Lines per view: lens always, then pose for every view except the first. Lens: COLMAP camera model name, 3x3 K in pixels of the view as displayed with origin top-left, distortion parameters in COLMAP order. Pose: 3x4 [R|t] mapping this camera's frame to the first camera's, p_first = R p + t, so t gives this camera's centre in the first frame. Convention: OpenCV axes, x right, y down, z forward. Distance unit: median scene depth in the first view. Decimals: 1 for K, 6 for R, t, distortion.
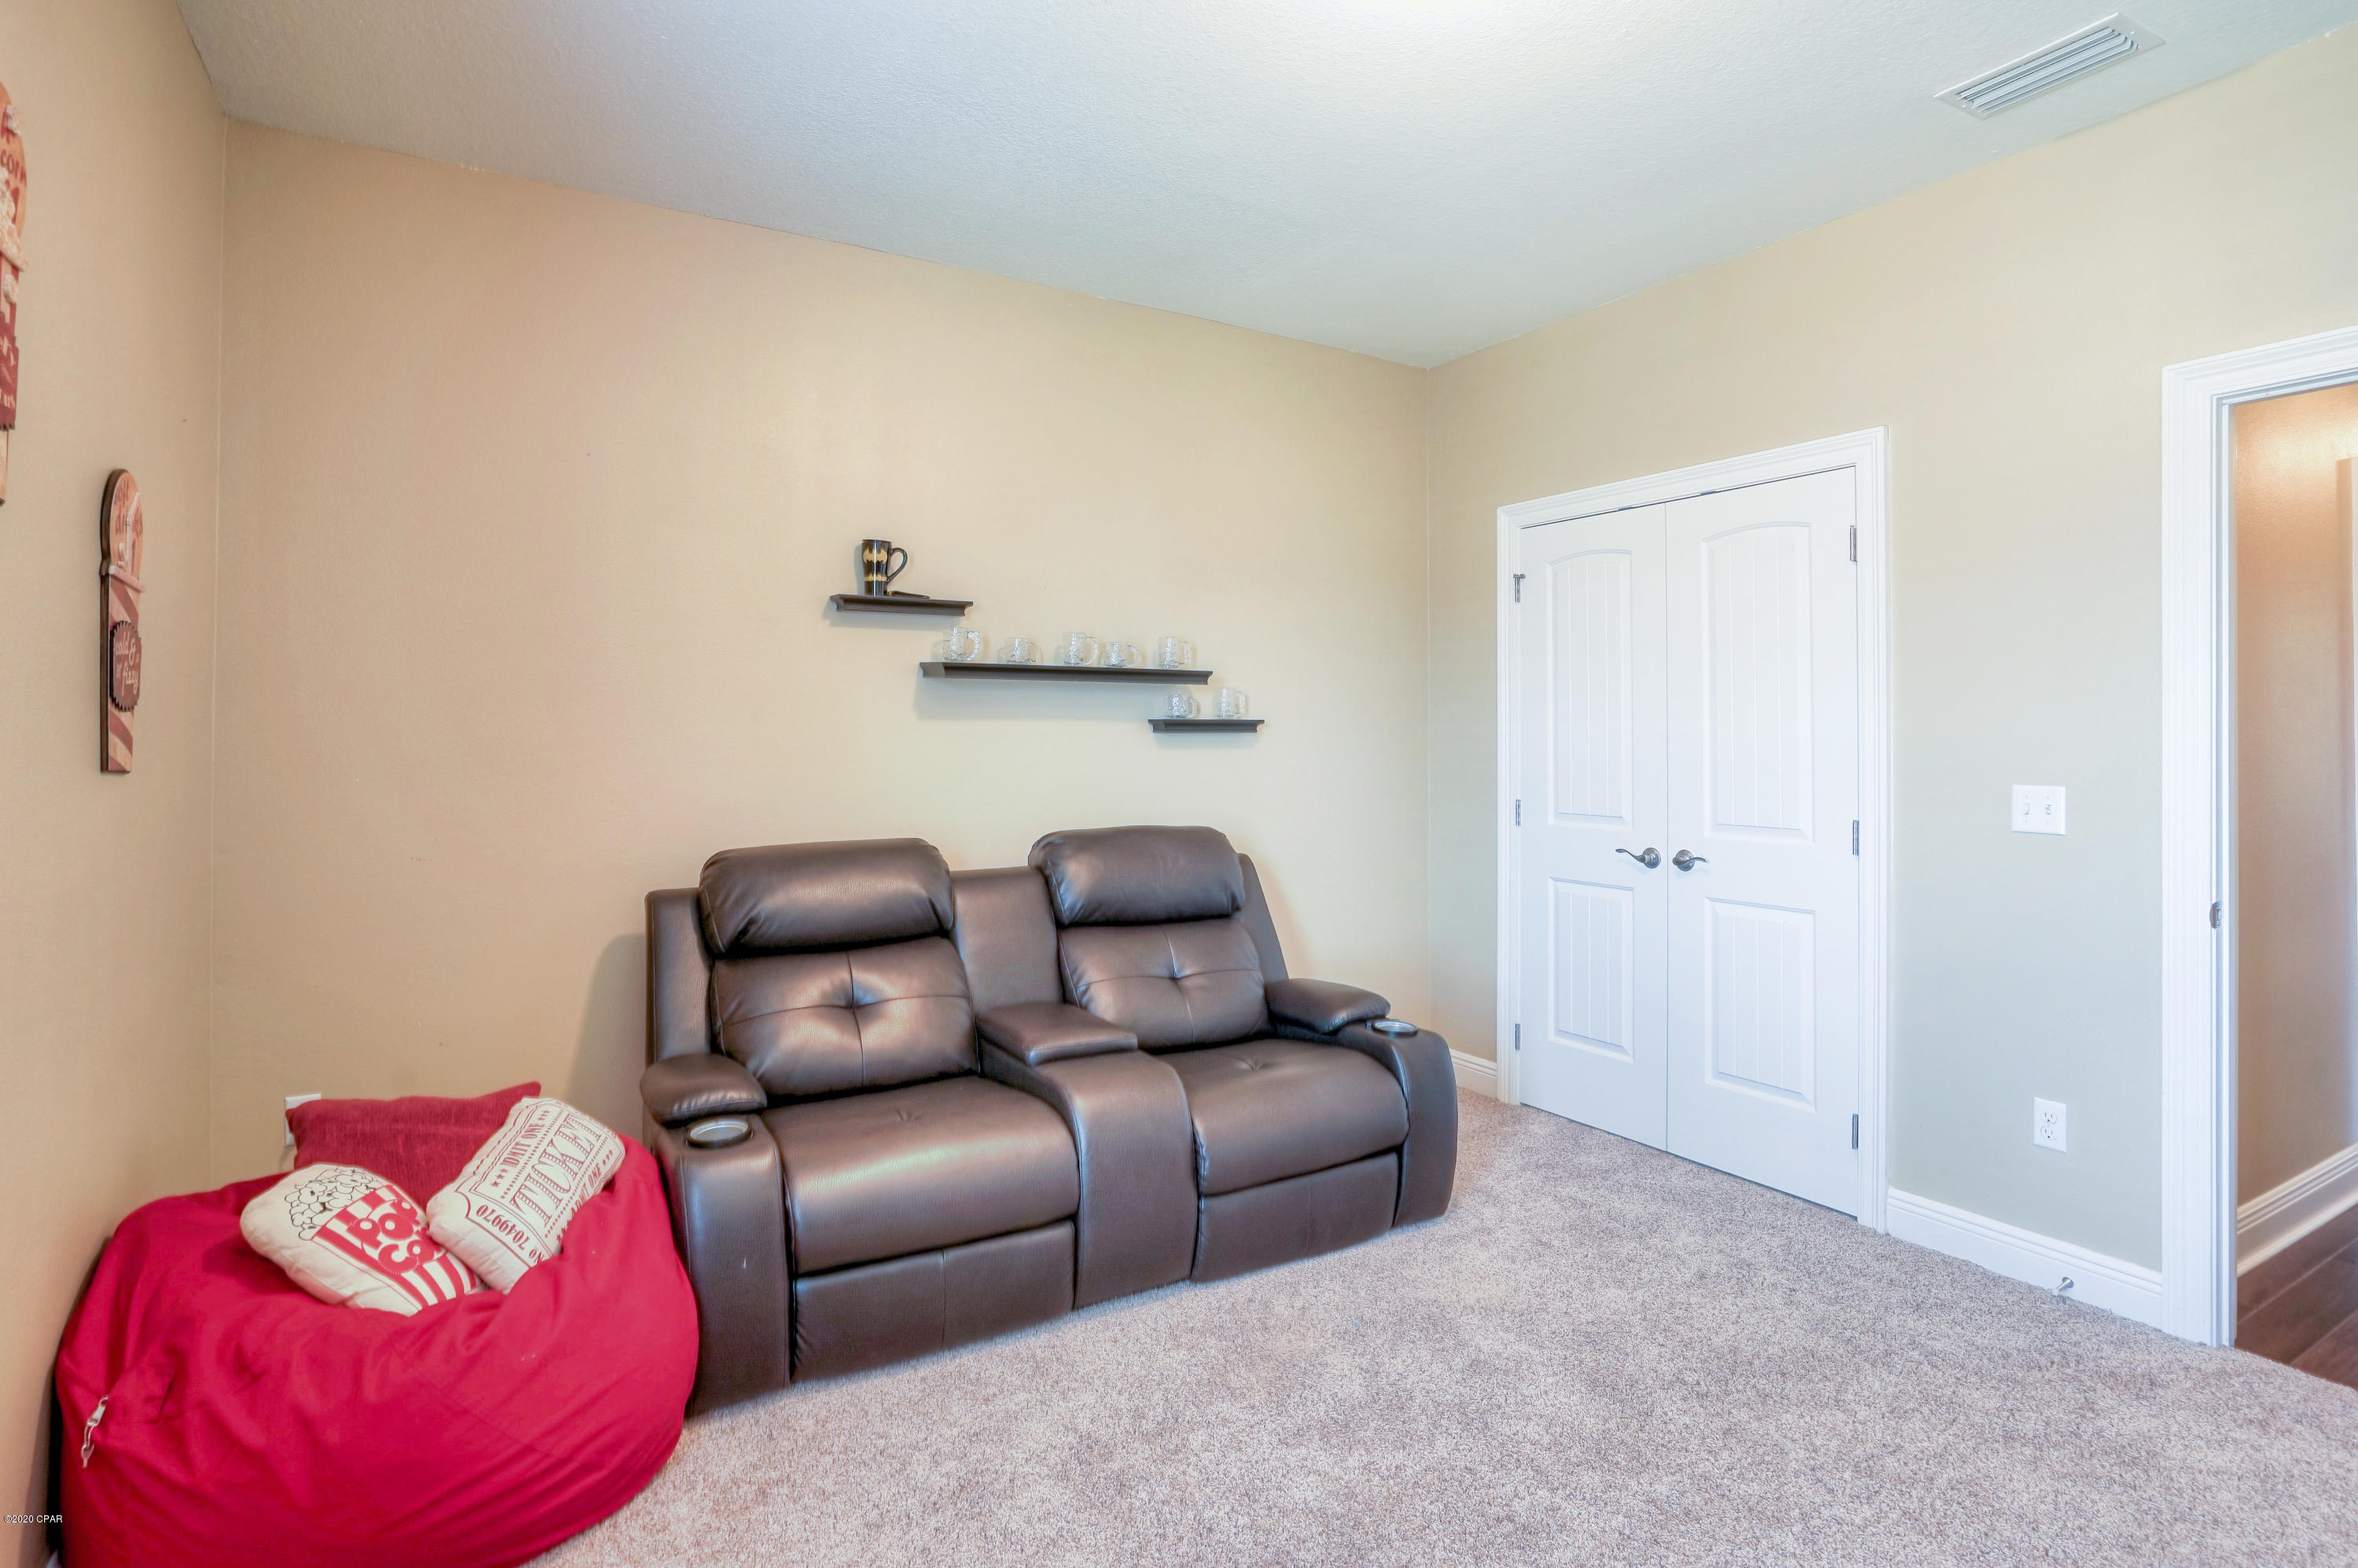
lens RADIAL K [[1175.0, 0, 1179.0], [0, 1175.0, 784.0], [0, 0, 1]] dist [-0.046781, 0.024836]
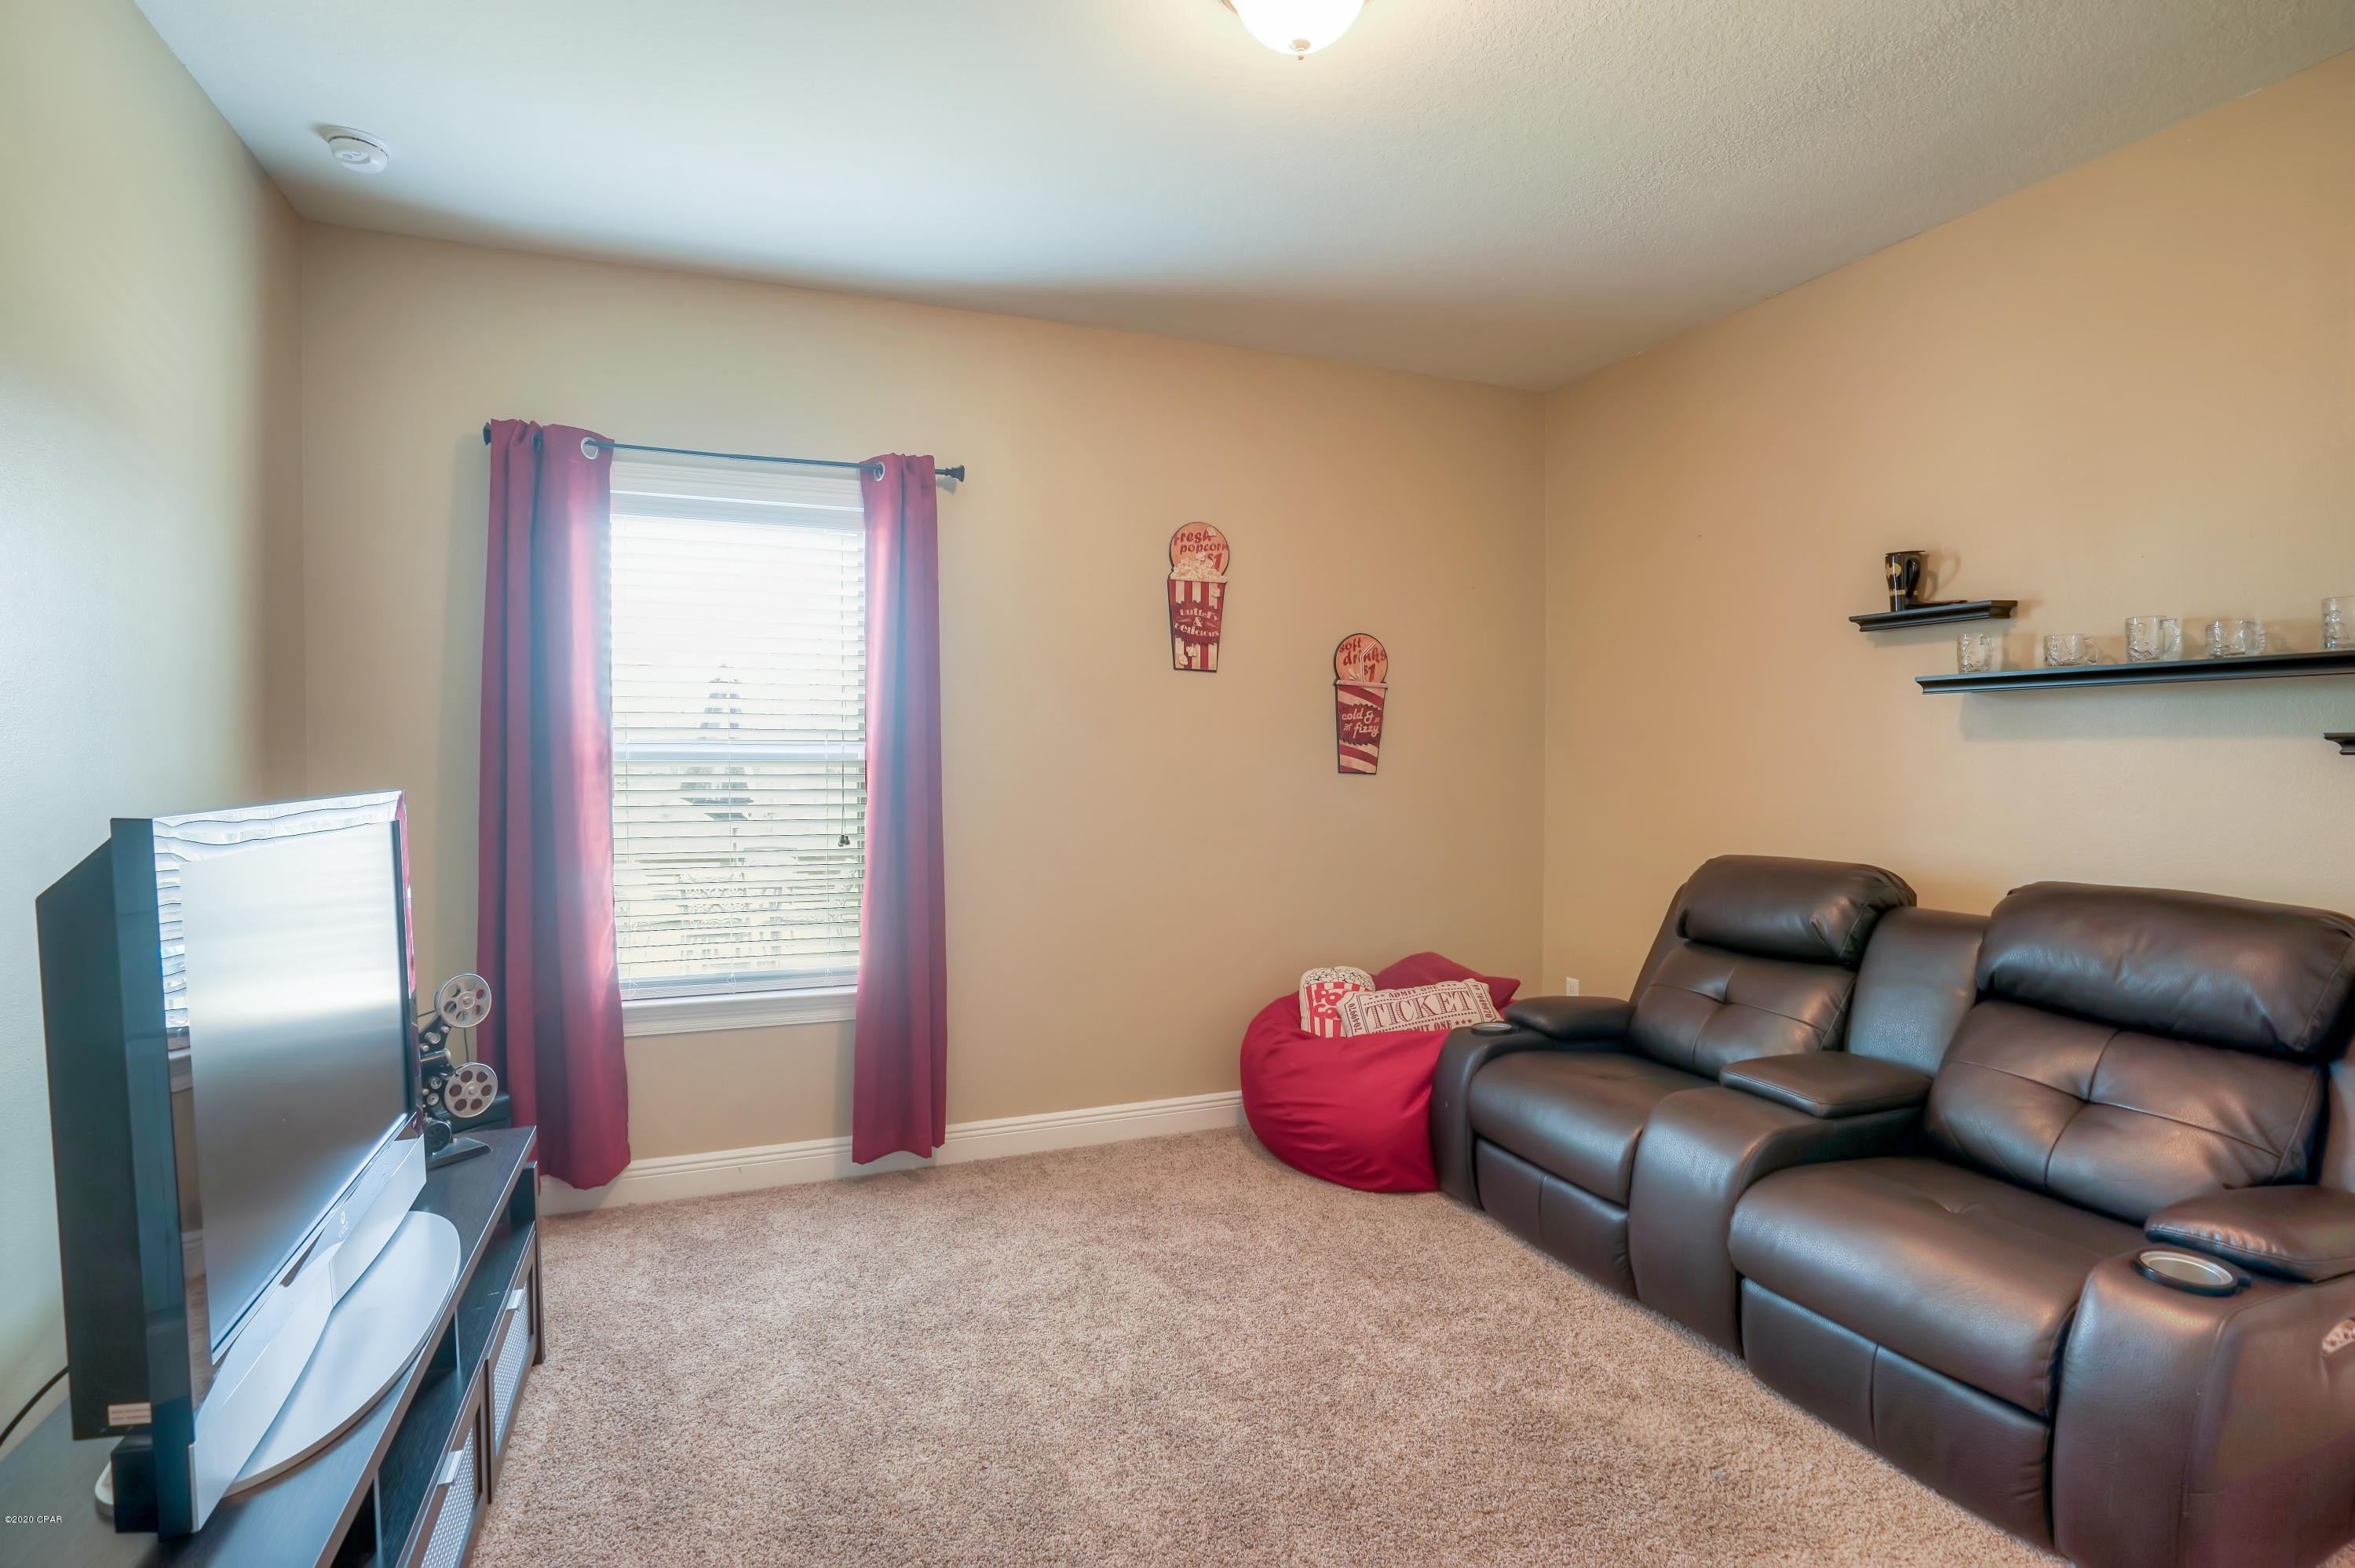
lens RADIAL K [[1173.4, 0, 1177.5], [0, 1173.4, 784.0], [0, 0, 1]] dist [-0.046781, 0.024836]
pose [[-0.143280, 0.031755, -0.989173, 0.759390], [-0.031718, 0.998824, 0.036659, -0.034813], [0.989174, 0.036627, -0.142105, 0.545404]]
